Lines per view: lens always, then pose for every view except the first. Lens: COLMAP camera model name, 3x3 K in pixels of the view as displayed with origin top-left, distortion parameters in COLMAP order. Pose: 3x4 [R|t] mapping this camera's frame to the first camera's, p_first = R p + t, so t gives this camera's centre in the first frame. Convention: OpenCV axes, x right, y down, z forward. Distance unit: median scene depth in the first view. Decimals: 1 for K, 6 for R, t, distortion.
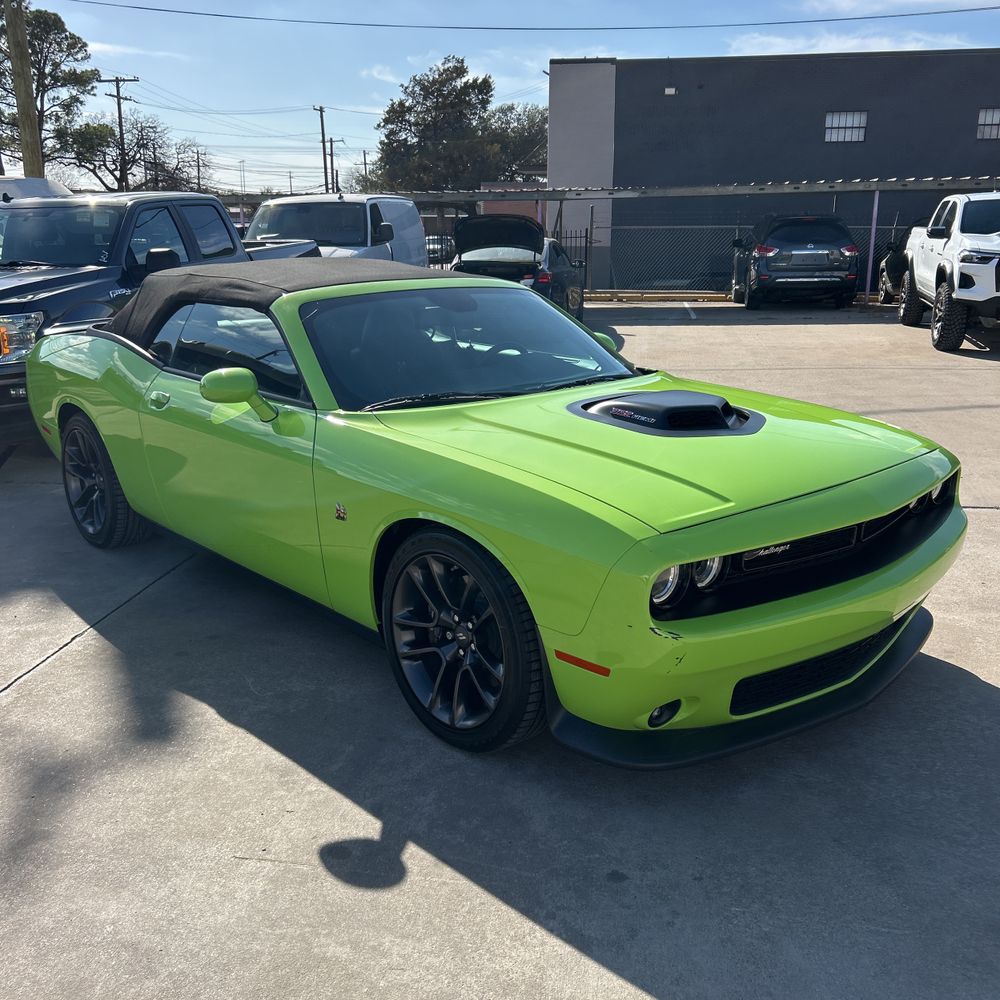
lens RADIAL K [[979.9, 0, 520.6], [0, 979.9, 501.9], [0, 0, 1]] dist [0.033968, -0.040958]
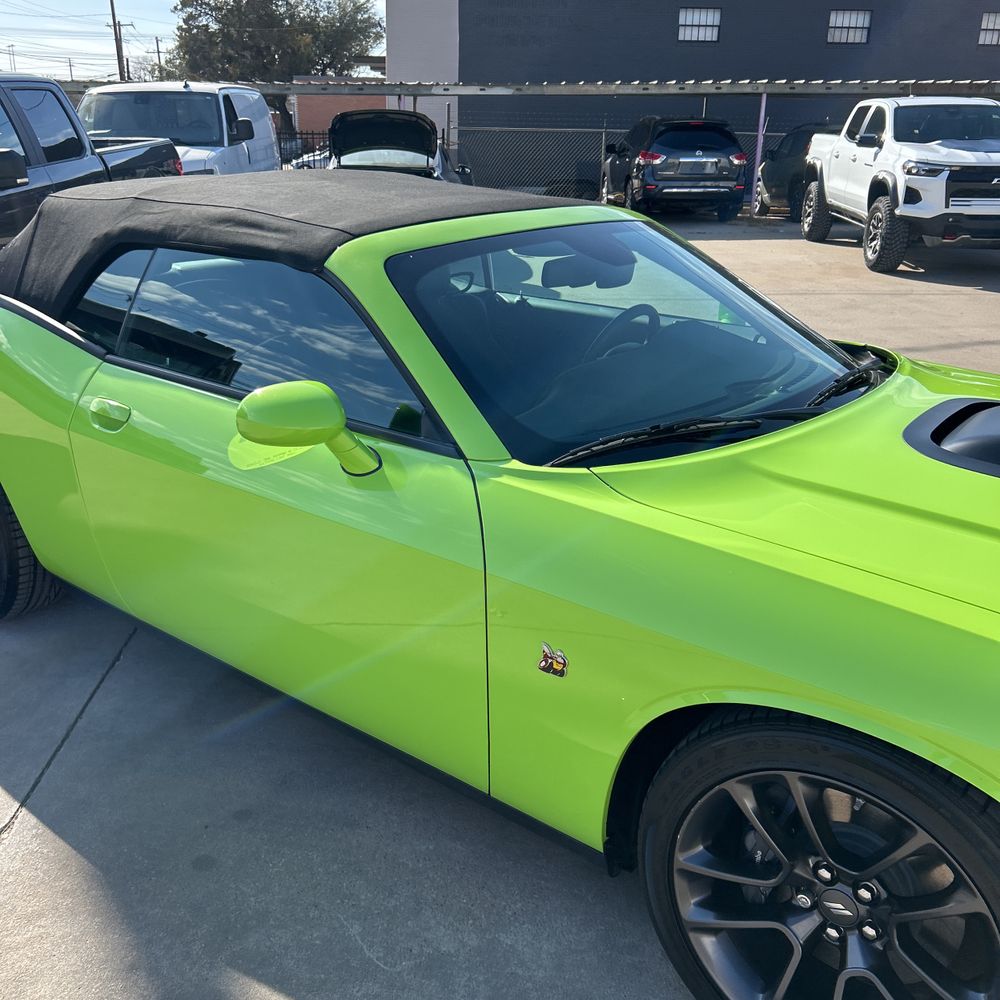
lens RADIAL K [[983.7, 0, 500.0], [0, 983.7, 500.0], [0, 0, 1]] dist [0.017391, -0.009185]
pose [[0.987074, -0.041251, 0.154864, -0.050054], [0.027437, 0.995536, 0.090307, -0.021930], [-0.157898, -0.084891, 0.983800, 0.081145]]
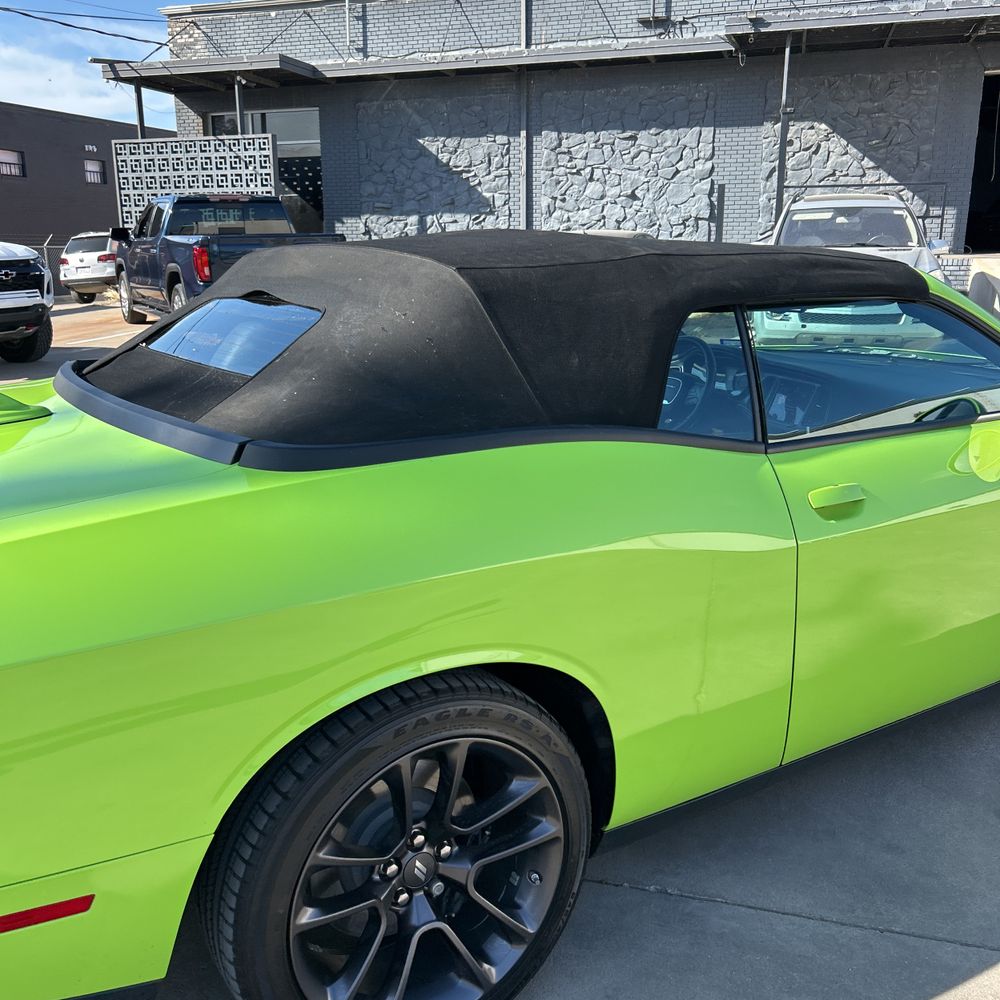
lens RADIAL K [[993.6, 0, 481.0], [0, 993.6, 523.7], [0, 0, 1]] dist [0.000688, -0.007550]
pose [[0.193584, -0.262472, 0.945322, -0.191166], [0.267076, 0.941257, 0.206652, -0.053329], [-0.944032, 0.212468, 0.252312, 0.229072]]
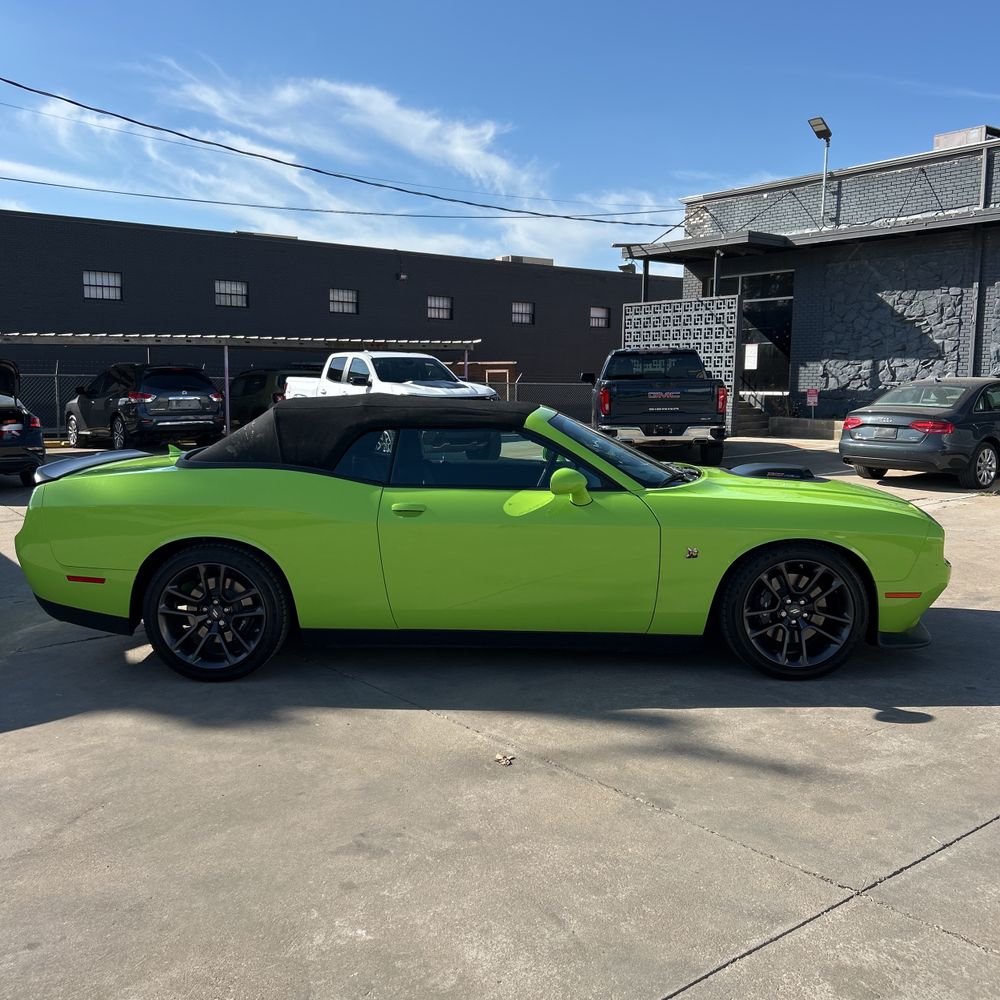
lens RADIAL K [[961.0, 0, 487.1], [0, 961.0, 517.6], [0, 0, 1]] dist [0.065188, -0.143769]
pose [[0.701929, -0.093581, 0.706072, -0.241876], [0.184170, 0.981464, -0.053009, -0.003929], [-0.688024, 0.167246, 0.706153, 0.029815]]
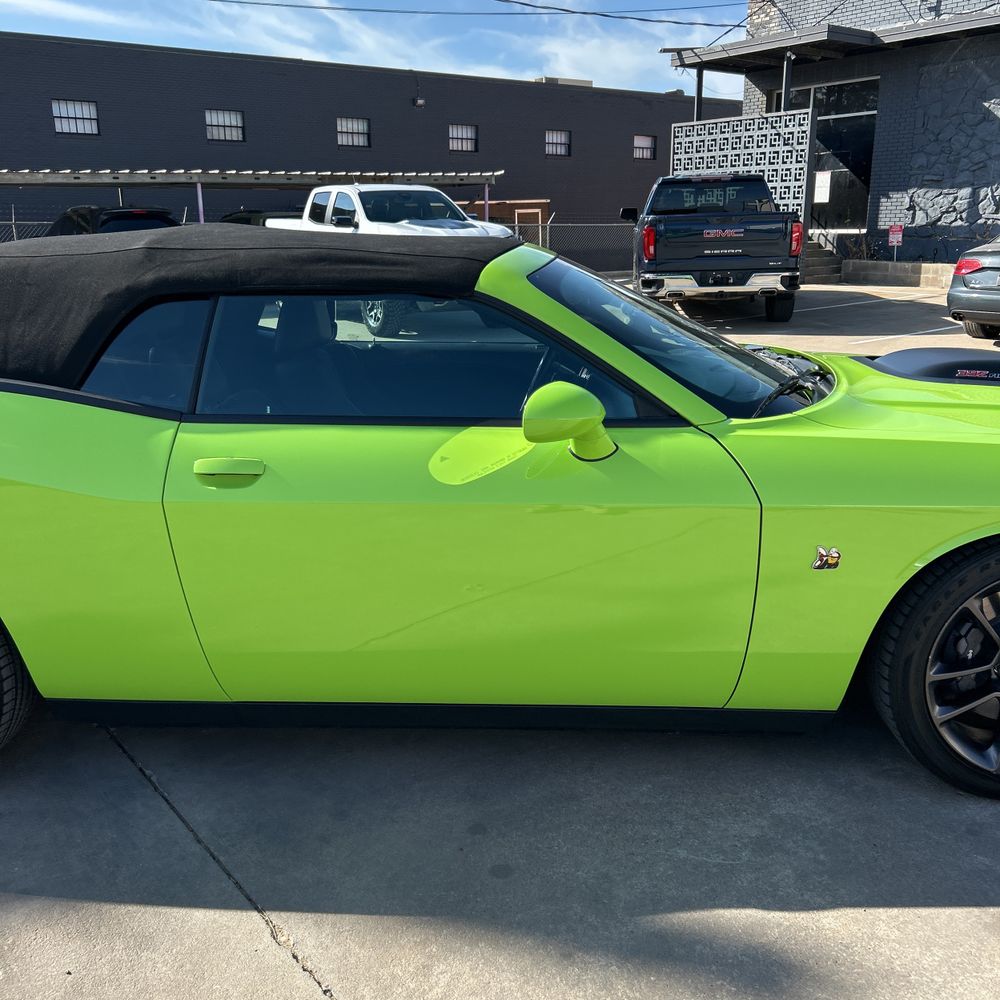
lens RADIAL K [[983.3, 0, 503.9], [0, 983.3, 521.4], [0, 0, 1]] dist [-0.004863, 0.019087]
pose [[0.716391, -0.205472, 0.666757, -0.137947], [0.194956, 0.976538, 0.091468, -0.021357], [-0.669907, 0.064461, 0.739641, 0.107456]]
